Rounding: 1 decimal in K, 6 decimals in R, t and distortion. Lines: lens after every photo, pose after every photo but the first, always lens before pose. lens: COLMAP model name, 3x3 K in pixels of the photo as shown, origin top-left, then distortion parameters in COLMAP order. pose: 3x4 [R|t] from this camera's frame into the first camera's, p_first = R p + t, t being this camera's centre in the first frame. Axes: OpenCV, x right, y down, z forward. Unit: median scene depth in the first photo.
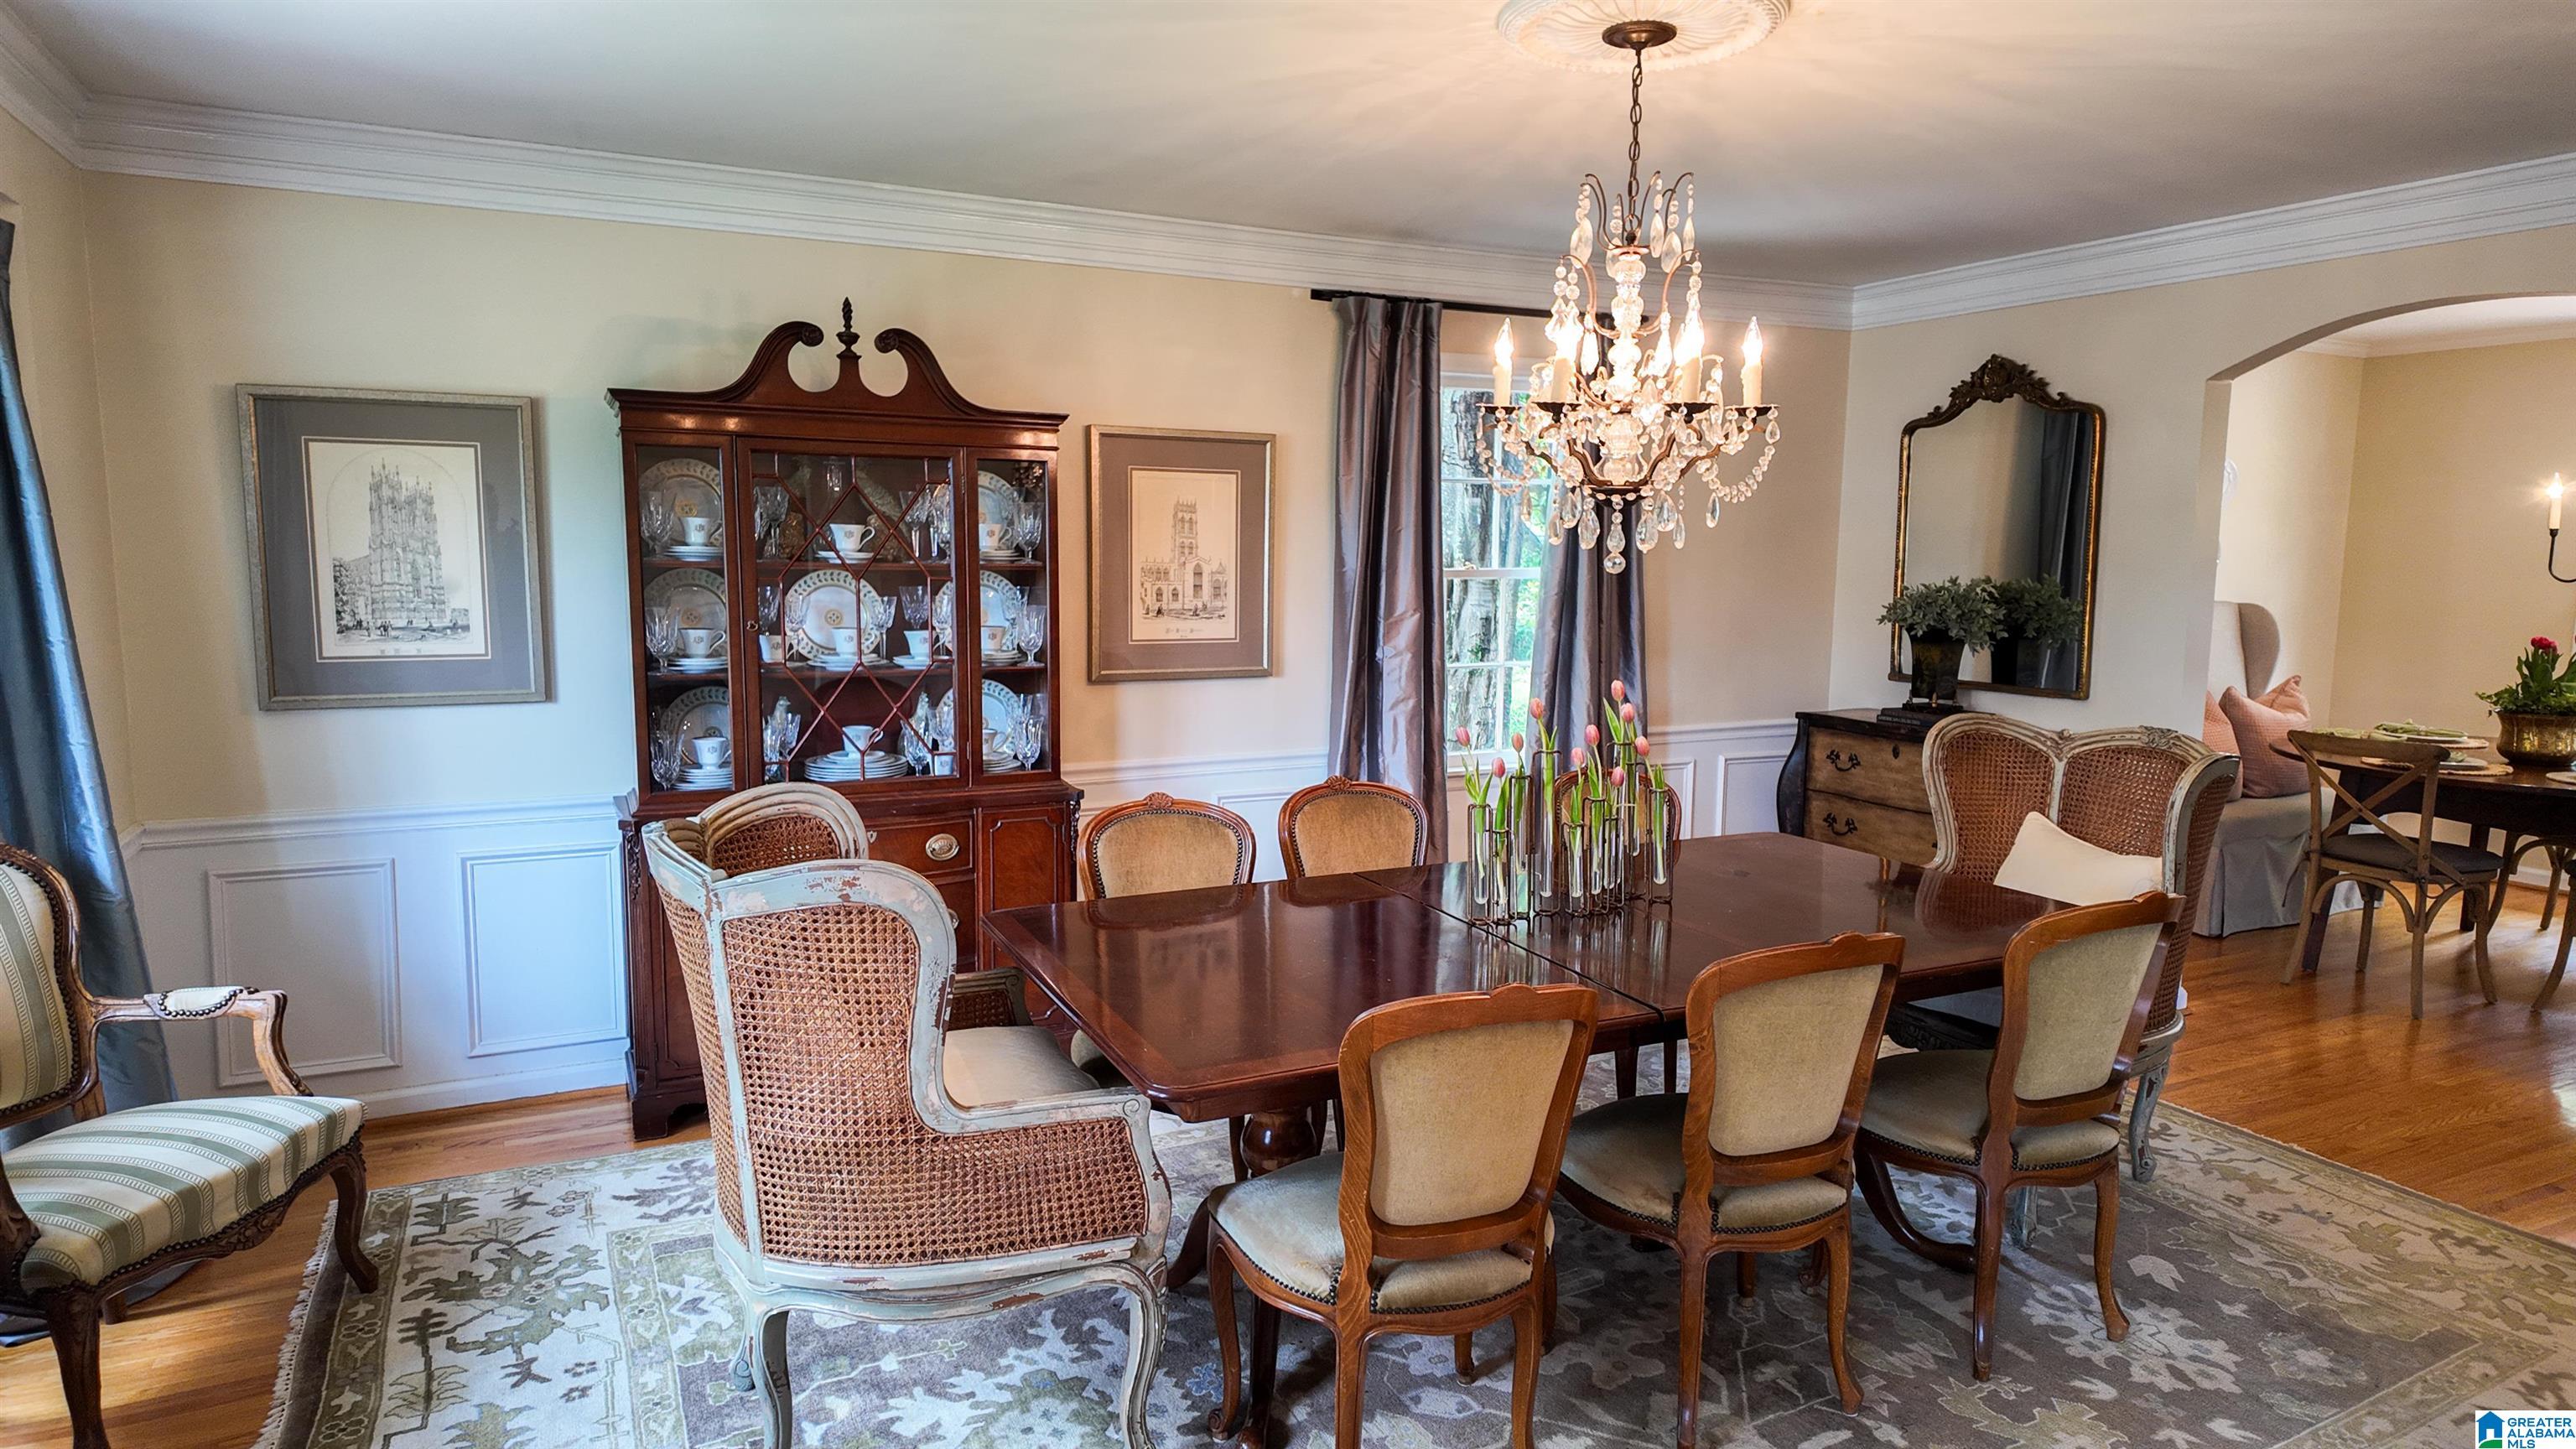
lens RADIAL K [[1561.1, 0, 1289.5], [0, 1561.1, 708.7], [0, 0, 1]] dist [0.054677, -0.048086]
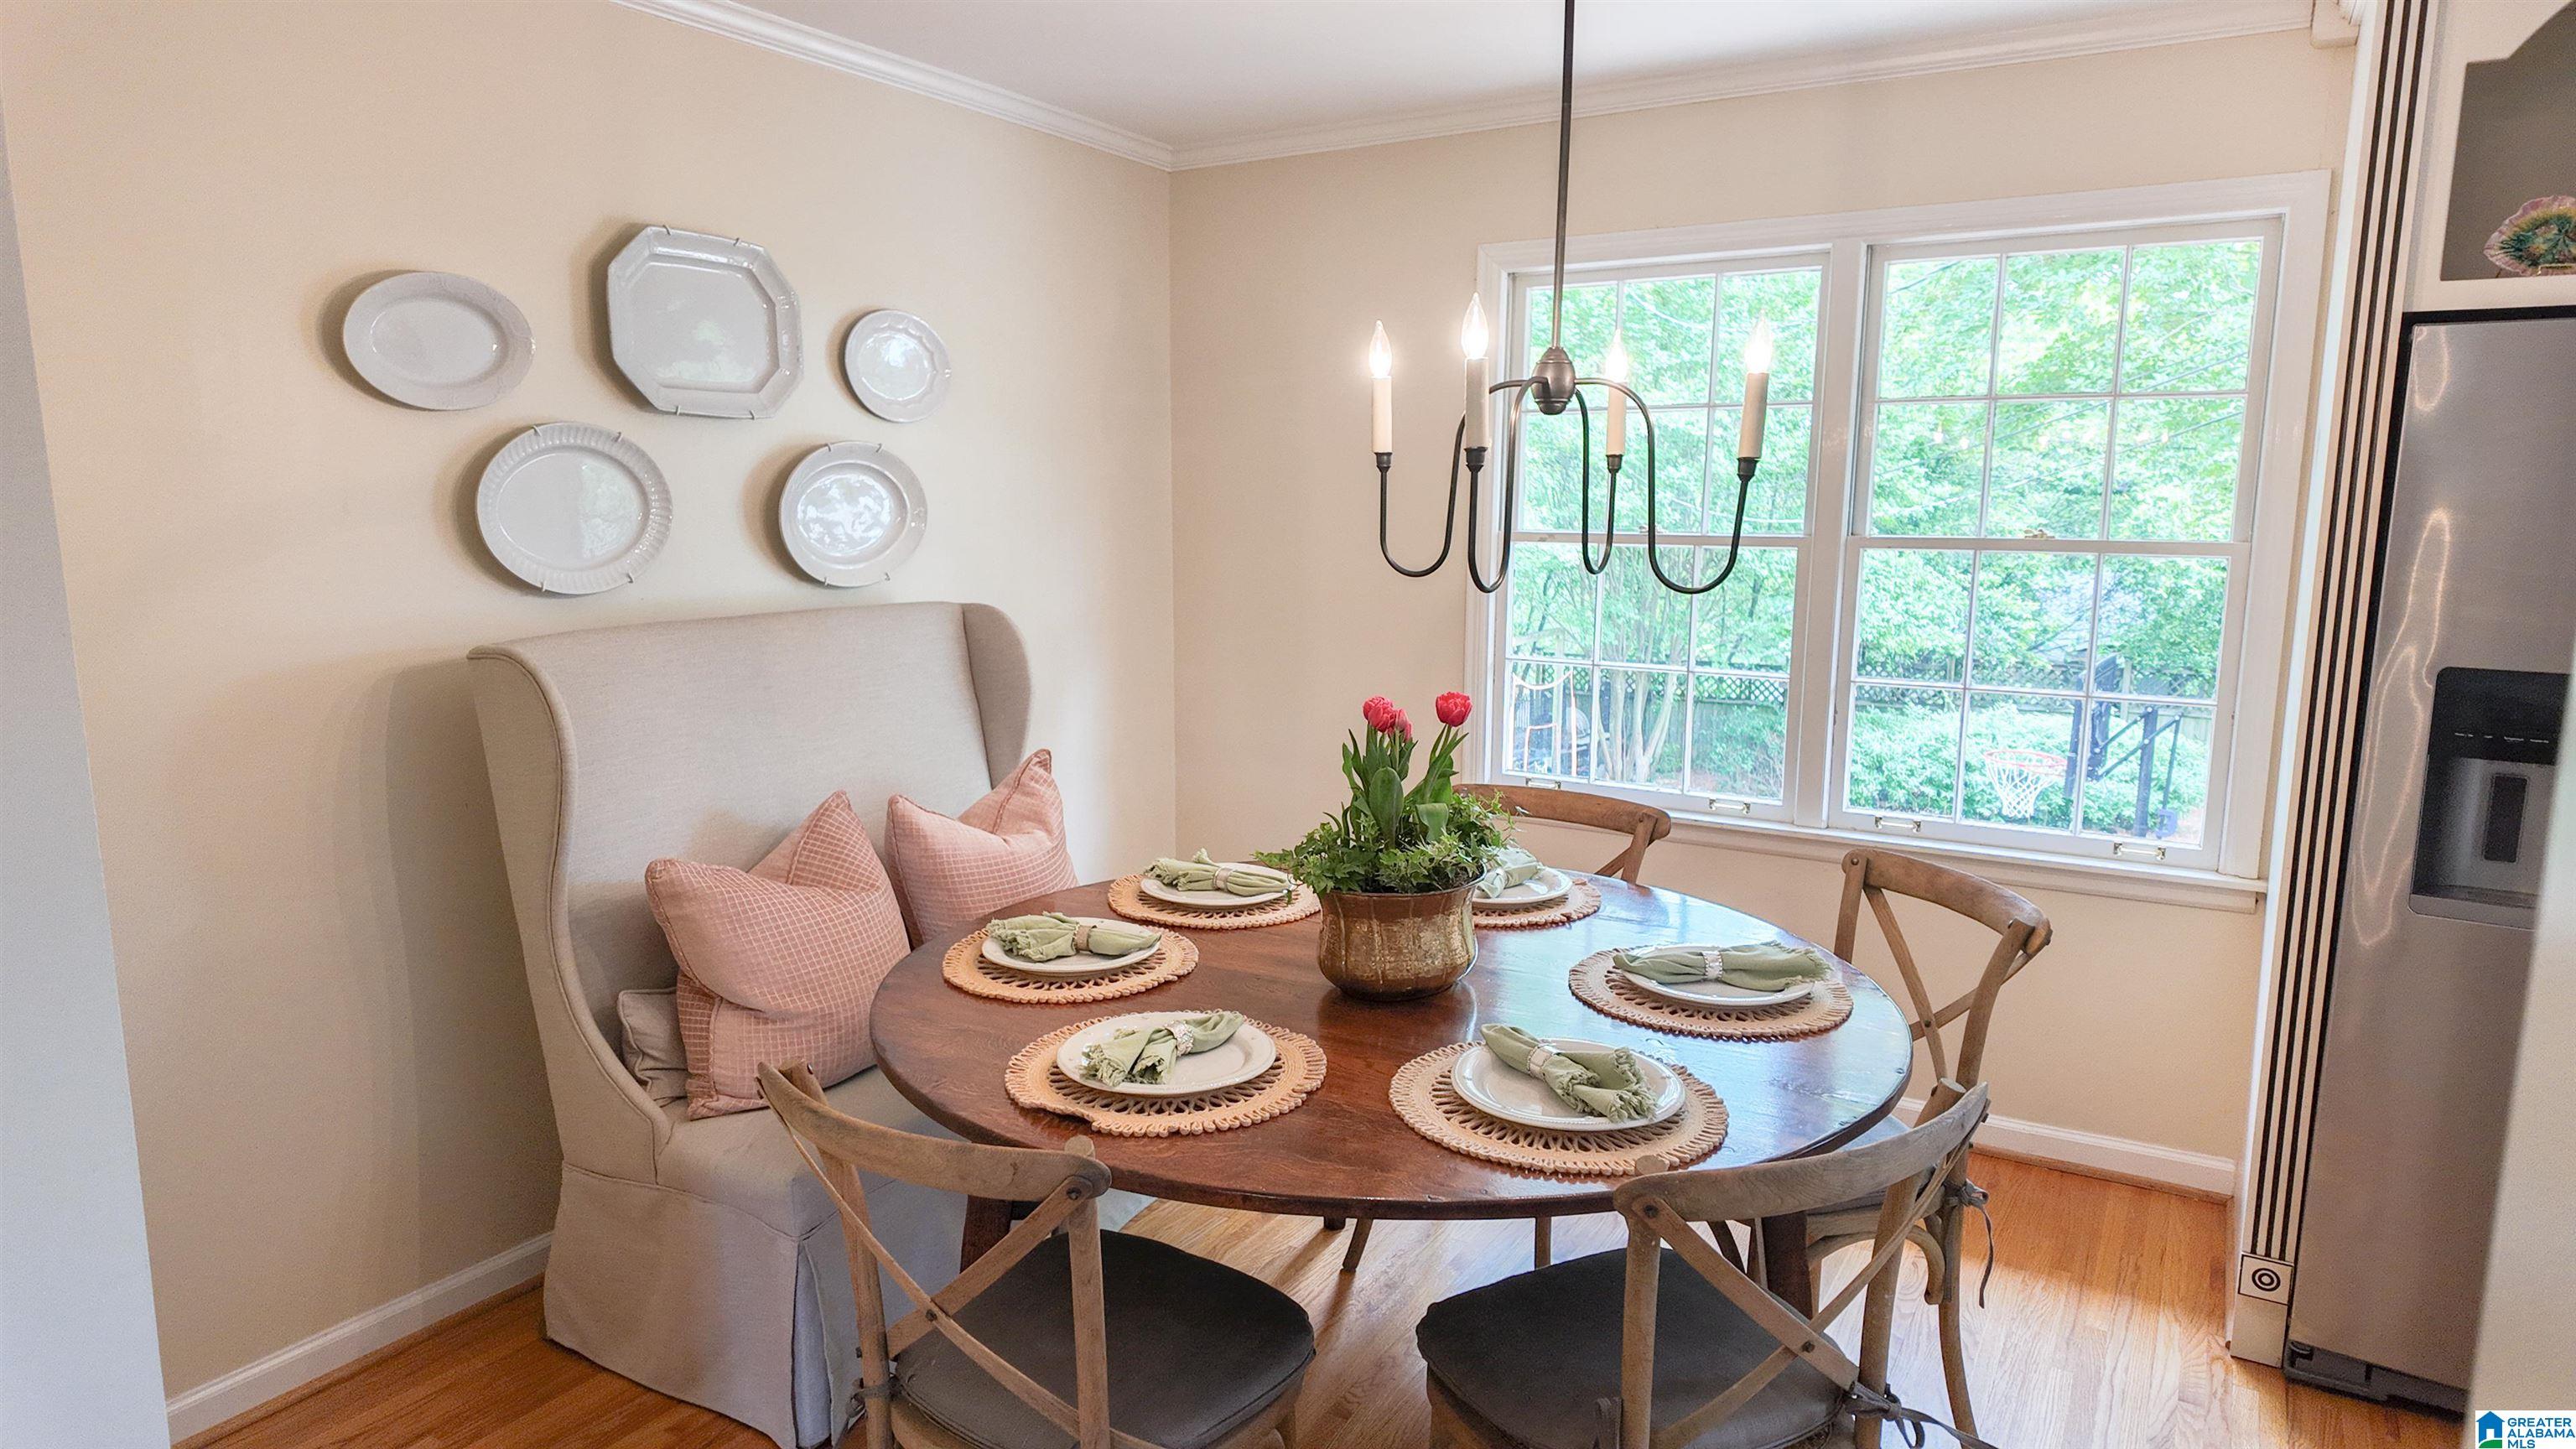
lens RADIAL K [[1514.9, 0, 1289.0], [0, 1514.9, 731.3], [0, 0, 1]] dist [0.048734, -0.048507]
pose [[0.847234, -0.106859, 0.520361, 0.547441], [0.080635, 0.994078, 0.072853, -0.069207], [-0.525065, -0.019764, 0.850833, 0.652697]]
